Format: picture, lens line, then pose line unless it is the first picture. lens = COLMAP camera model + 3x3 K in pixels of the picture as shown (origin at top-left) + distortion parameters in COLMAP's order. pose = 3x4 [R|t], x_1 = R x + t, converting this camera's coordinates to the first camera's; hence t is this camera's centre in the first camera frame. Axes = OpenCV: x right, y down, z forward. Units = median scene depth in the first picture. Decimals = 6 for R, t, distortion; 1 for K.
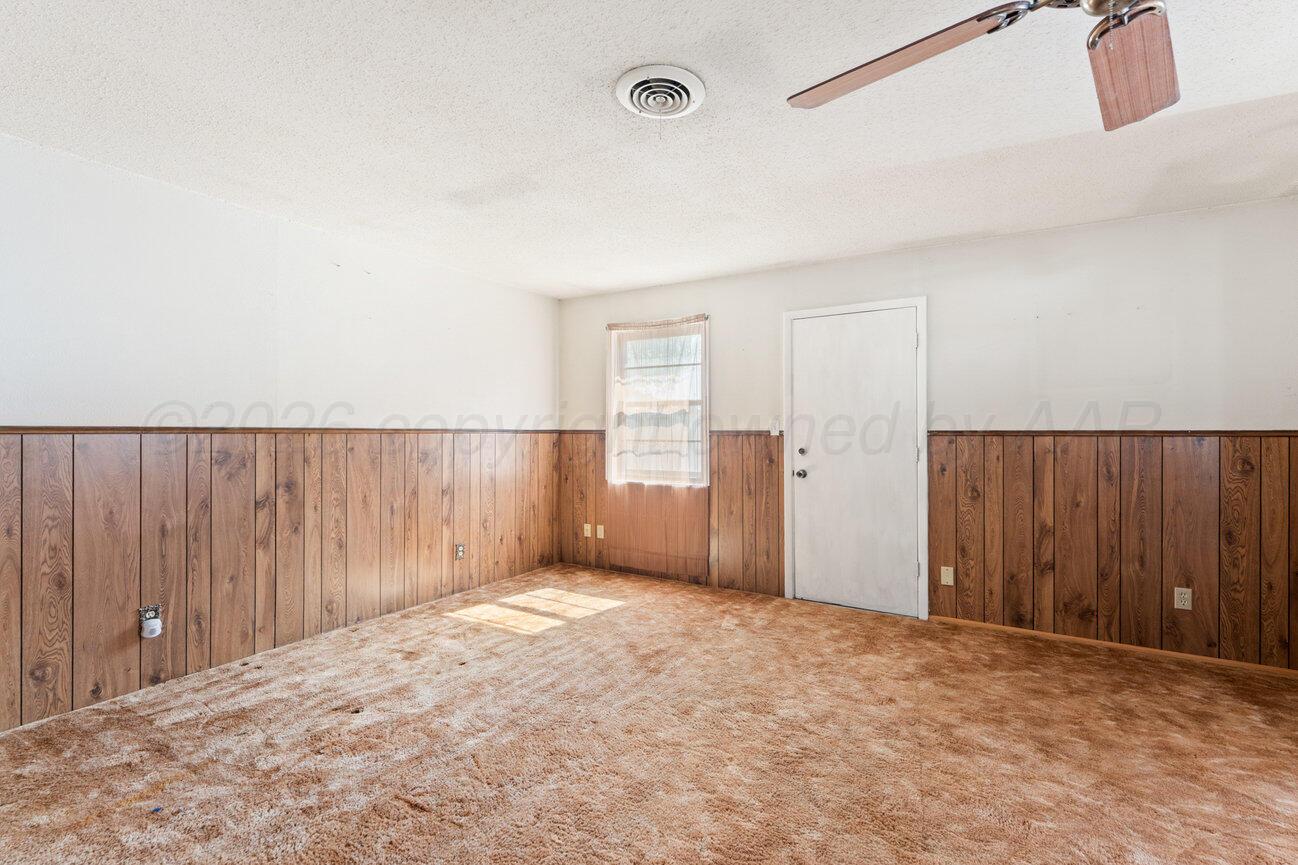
lens RADIAL K [[576.6, 0, 641.0], [0, 576.6, 439.6], [0, 0, 1]] dist [0.001316, -0.000170]
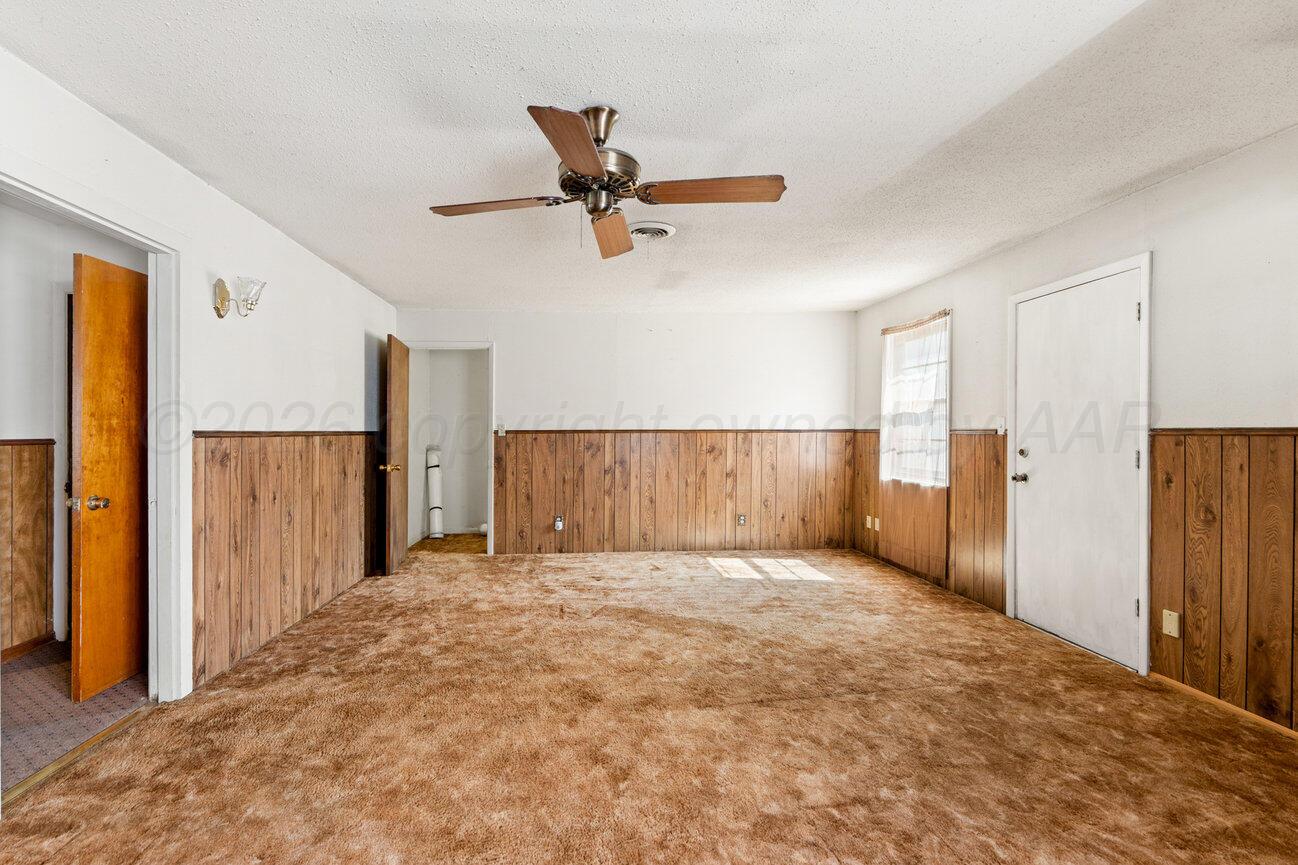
lens RADIAL K [[576.6, 0, 608.2], [0, 576.6, 448.9], [0, 0, 1]] dist [0.001316, -0.000170]
pose [[0.559996, 0.022599, -0.828187, 0.707248], [-0.007207, 0.999723, 0.022406, -0.000775], [0.828464, -0.006579, 0.560004, -0.018203]]
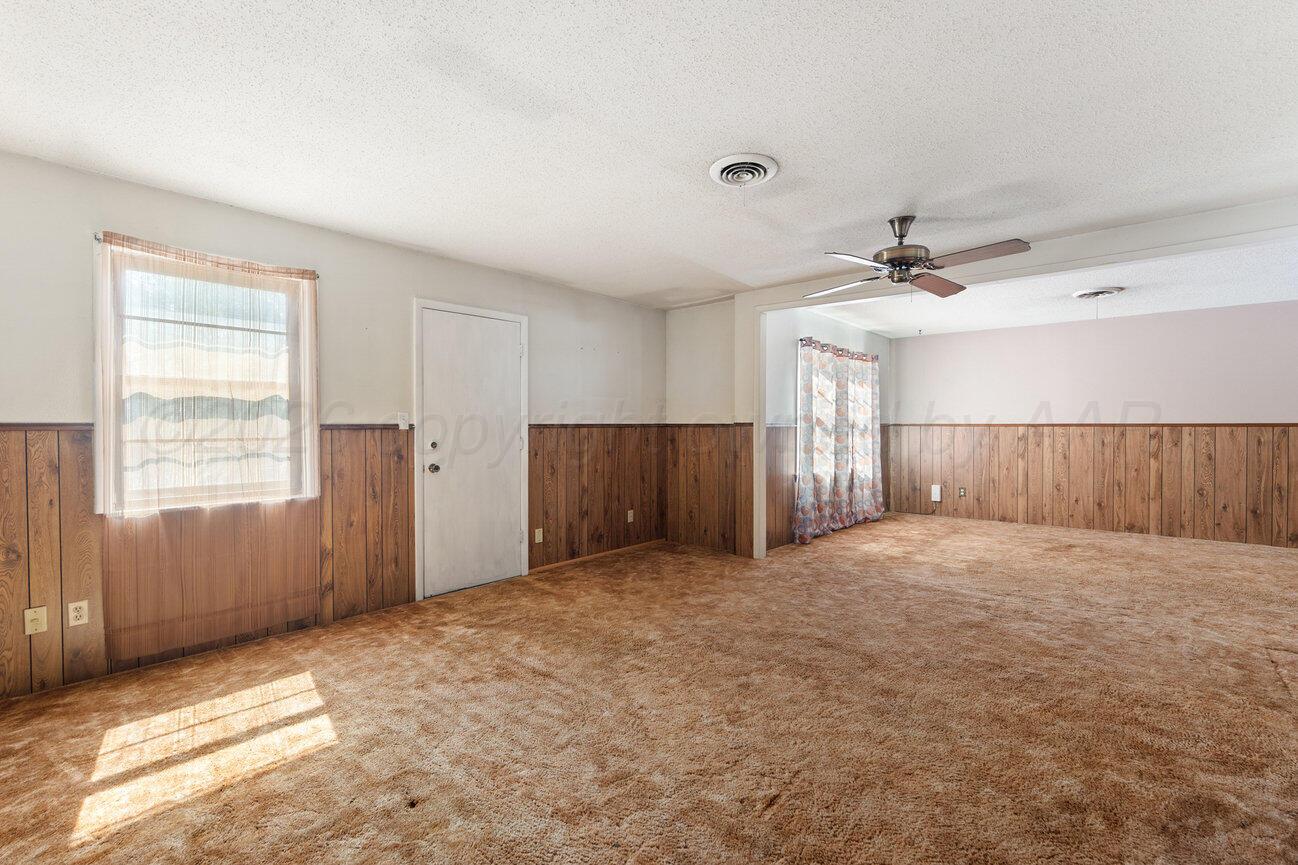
lens RADIAL K [[576.6, 0, 661.5], [0, 576.6, 434.0], [0, 0, 1]] dist [0.001316, -0.000170]
pose [[0.153417, -0.016929, 0.988016, -0.680753], [0.016024, 0.999764, 0.014642, -0.007220], [-0.988032, 0.013586, 0.153653, 0.503311]]
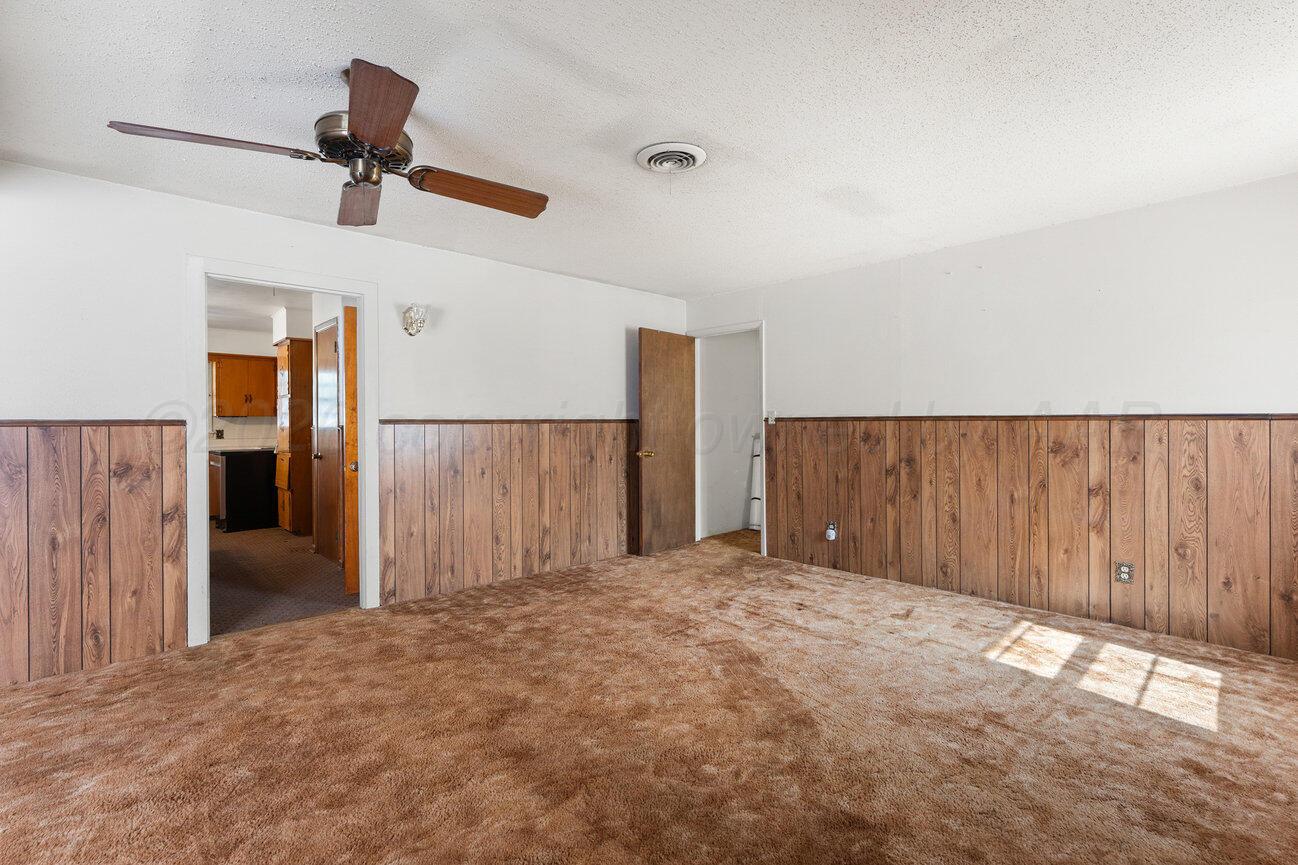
lens RADIAL K [[576.6, 0, 648.4], [0, 576.6, 425.2], [0, 0, 1]] dist [0.001316, -0.000170]
pose [[-0.259465, 0.007594, -0.965723, 0.672307], [-0.008170, 0.999916, 0.010058, -0.007085], [0.965718, 0.010500, -0.259382, 0.659042]]
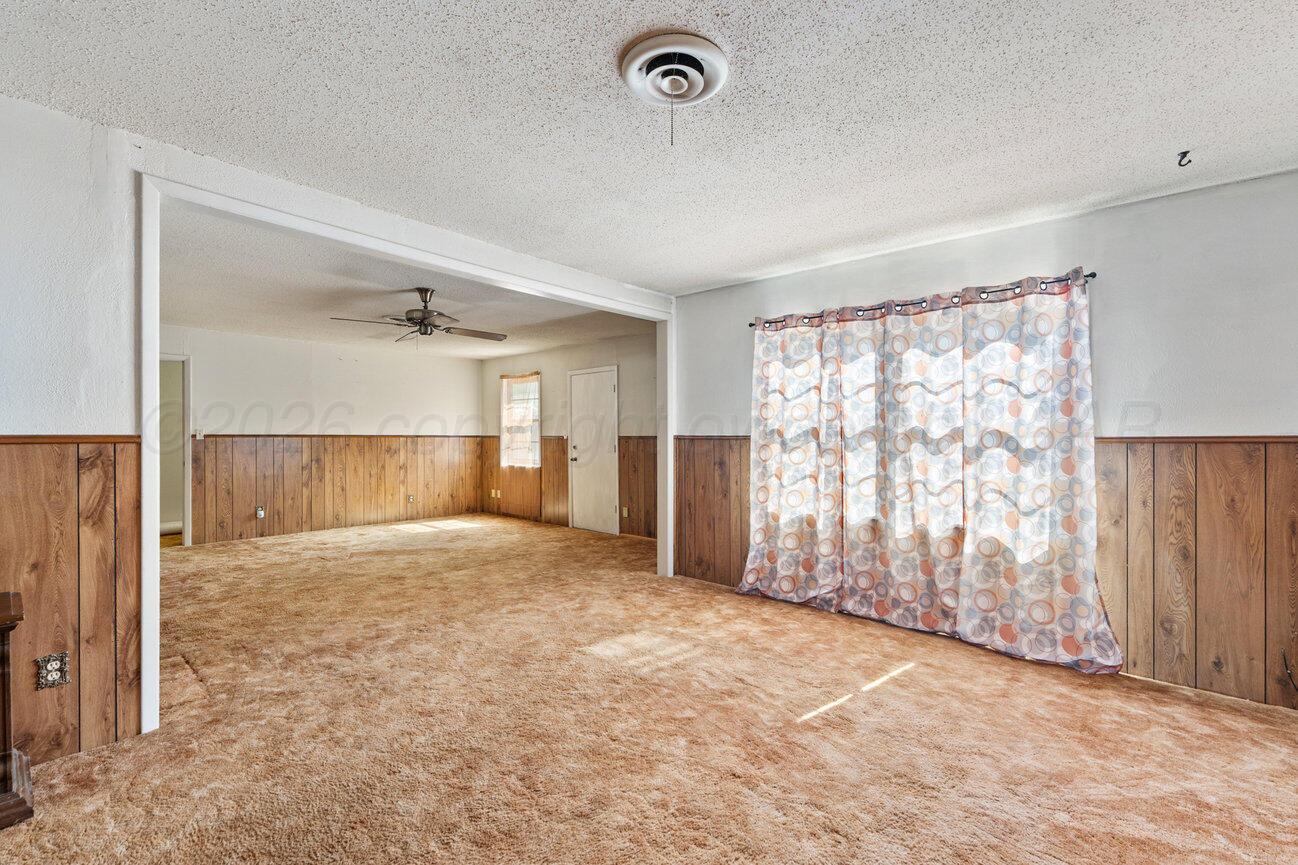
lens RADIAL K [[576.6, 0, 645.7], [0, 576.6, 446.2], [0, 0, 1]] dist [0.001316, -0.000170]
pose [[0.981642, 0.004030, -0.190689, 0.922591], [-0.003510, 0.999989, 0.003066, 0.011329], [0.190700, -0.002341, 0.981646, -0.827842]]
